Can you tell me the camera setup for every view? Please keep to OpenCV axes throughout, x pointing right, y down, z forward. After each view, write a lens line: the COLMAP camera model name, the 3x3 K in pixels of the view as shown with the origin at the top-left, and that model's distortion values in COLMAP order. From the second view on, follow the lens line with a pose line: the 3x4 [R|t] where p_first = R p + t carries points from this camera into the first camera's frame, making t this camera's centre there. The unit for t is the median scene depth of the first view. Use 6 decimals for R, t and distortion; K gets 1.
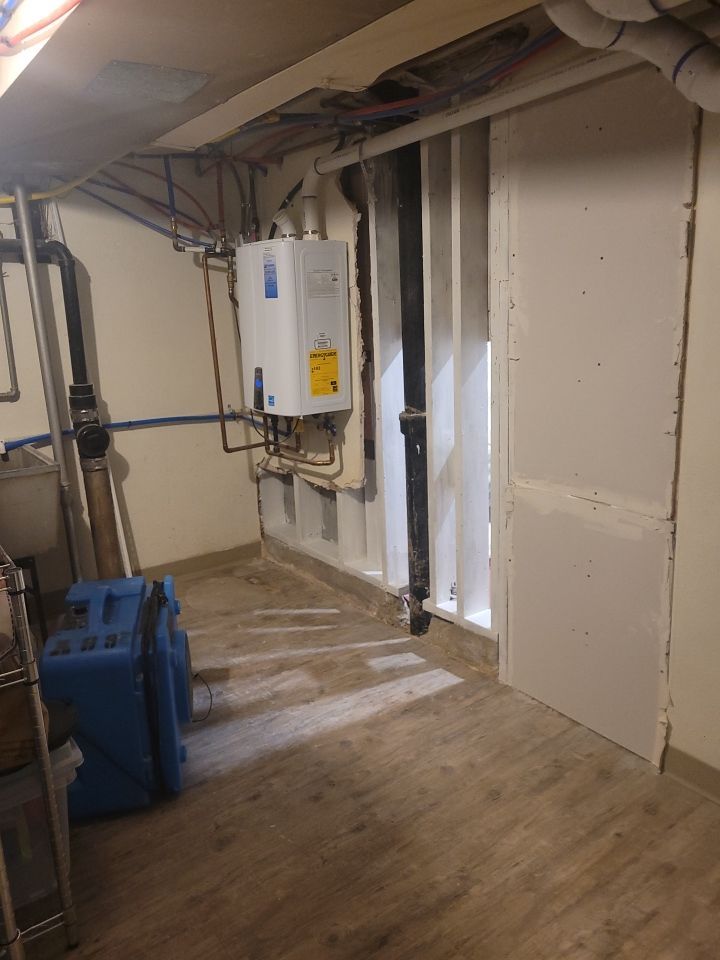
lens RADIAL K [[721.6, 0, 359.1], [0, 721.6, 455.8], [0, 0, 1]] dist [0.020522, -0.004053]
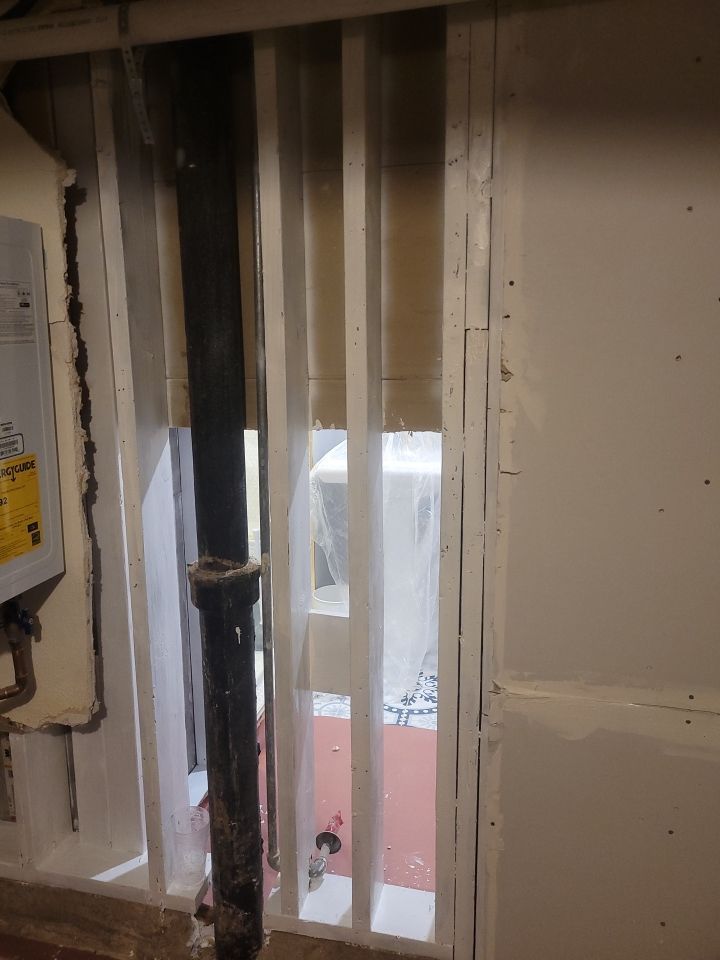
lens RADIAL K [[721.6, 0, 359.1], [0, 721.6, 455.8], [0, 0, 1]] dist [0.020522, -0.004053]
pose [[0.760088, -0.081639, 0.644671, -0.178862], [0.110052, 0.993918, -0.003888, -0.126584], [-0.640433, 0.073903, 0.764450, 0.531374]]
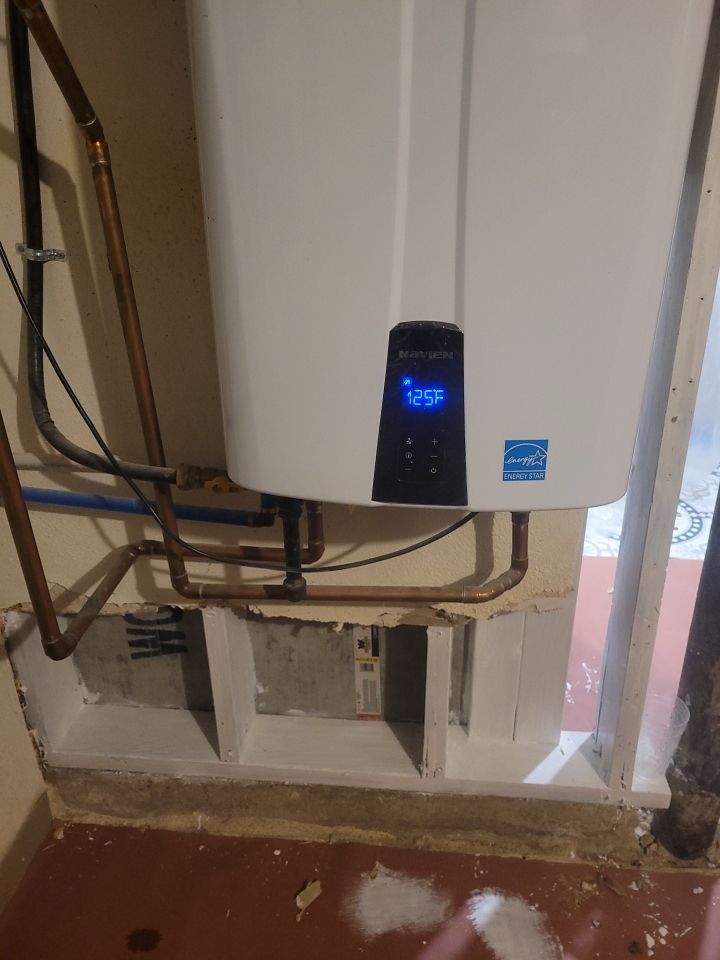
lens RADIAL K [[739.1, 0, 359.5], [0, 739.1, 448.6], [0, 0, 1]] dist [0.003277, -0.002069]
pose [[0.671043, -0.277701, 0.687447, -0.329035], [0.152234, 0.959057, 0.238819, -0.149073], [-0.725621, -0.055605, 0.685844, 0.901299]]
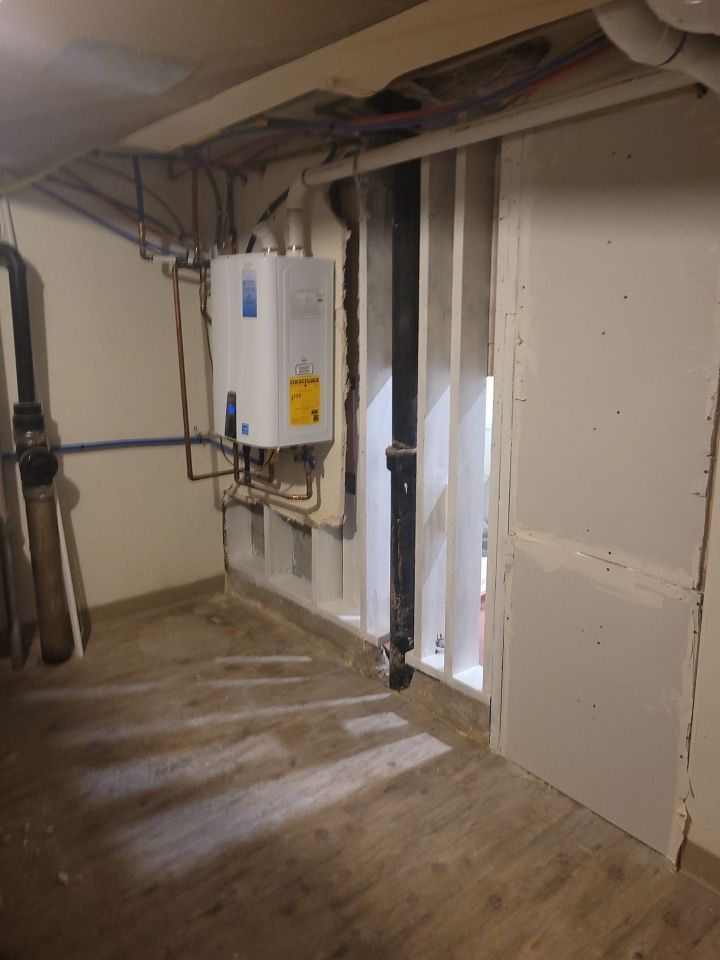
lens RADIAL K [[713.4, 0, 380.1], [0, 713.4, 439.5], [0, 0, 1]] dist [0.027930, -0.003340]
pose [[0.995887, 0.030285, 0.085397, -0.030074], [-0.027373, 0.999010, -0.035059, -0.038056], [-0.086374, 0.032577, 0.995730, 0.095794]]
